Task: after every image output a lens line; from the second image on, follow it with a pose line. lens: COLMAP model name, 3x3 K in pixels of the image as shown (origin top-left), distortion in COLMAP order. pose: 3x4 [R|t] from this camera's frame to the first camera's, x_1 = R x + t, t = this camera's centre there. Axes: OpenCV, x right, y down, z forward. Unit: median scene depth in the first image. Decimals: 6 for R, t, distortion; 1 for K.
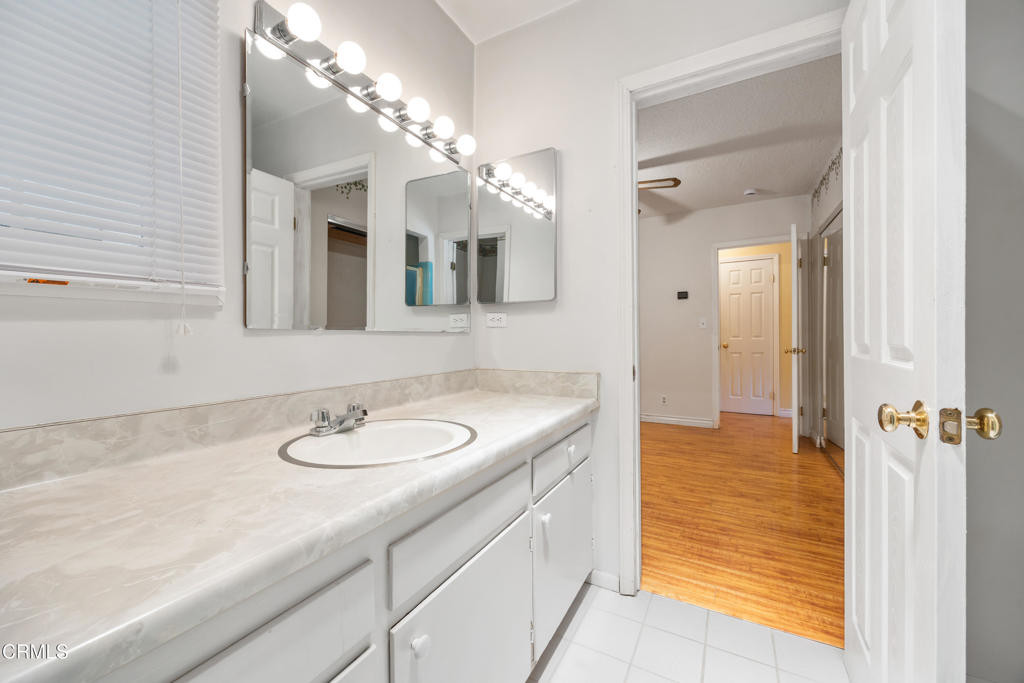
lens RADIAL K [[402.6, 0, 517.5], [0, 402.6, 338.2], [0, 0, 1]] dist [-0.000452, -0.000041]
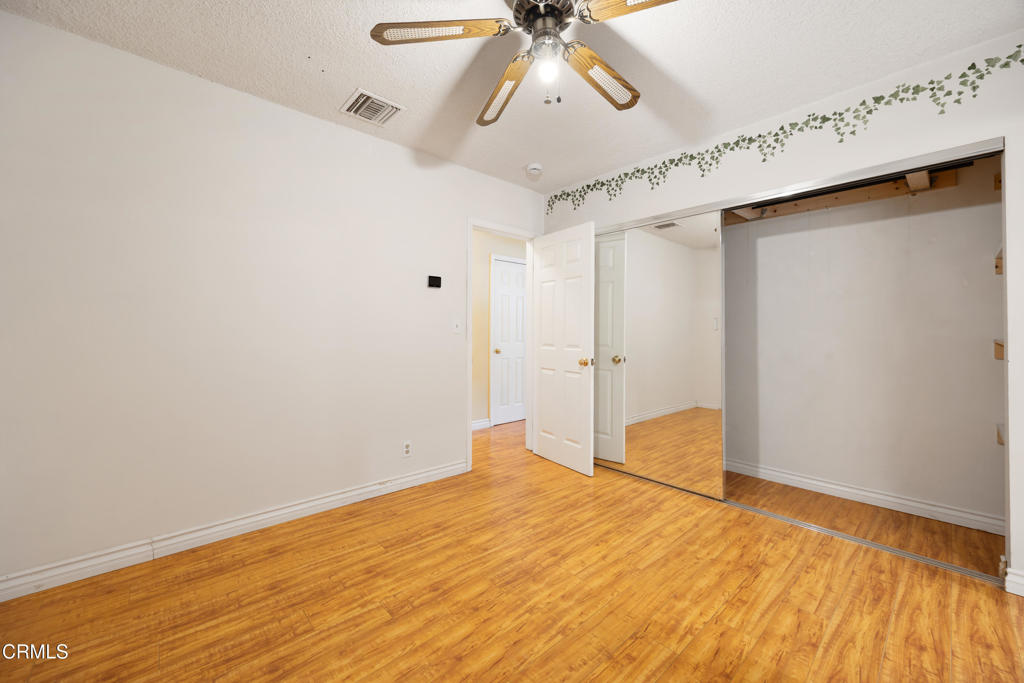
lens RADIAL K [[404.2, 0, 514.6], [0, 404.2, 323.0], [0, 0, 1]] dist [-0.000913, -0.000140]
pose [[0.324577, 0.027367, 0.945463, -0.273580], [-0.005502, 0.999619, -0.027046, -0.034646], [-0.945843, 0.003576, 0.324604, 1.061411]]
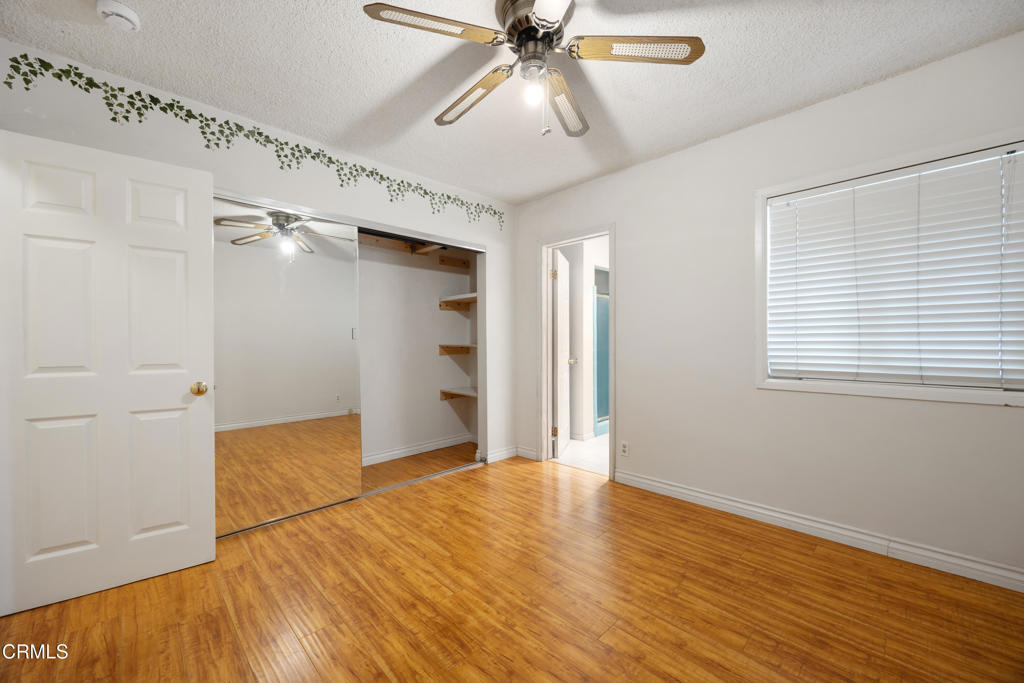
lens RADIAL K [[395.3, 0, 511.2], [0, 395.3, 340.3], [0, 0, 1]] dist [0.000969, 0.000037]
pose [[-0.957410, 0.009750, 0.288567, 0.120190], [0.008954, 0.999952, -0.004081, -0.036161], [-0.288592, -0.001323, -0.957451, 1.746987]]
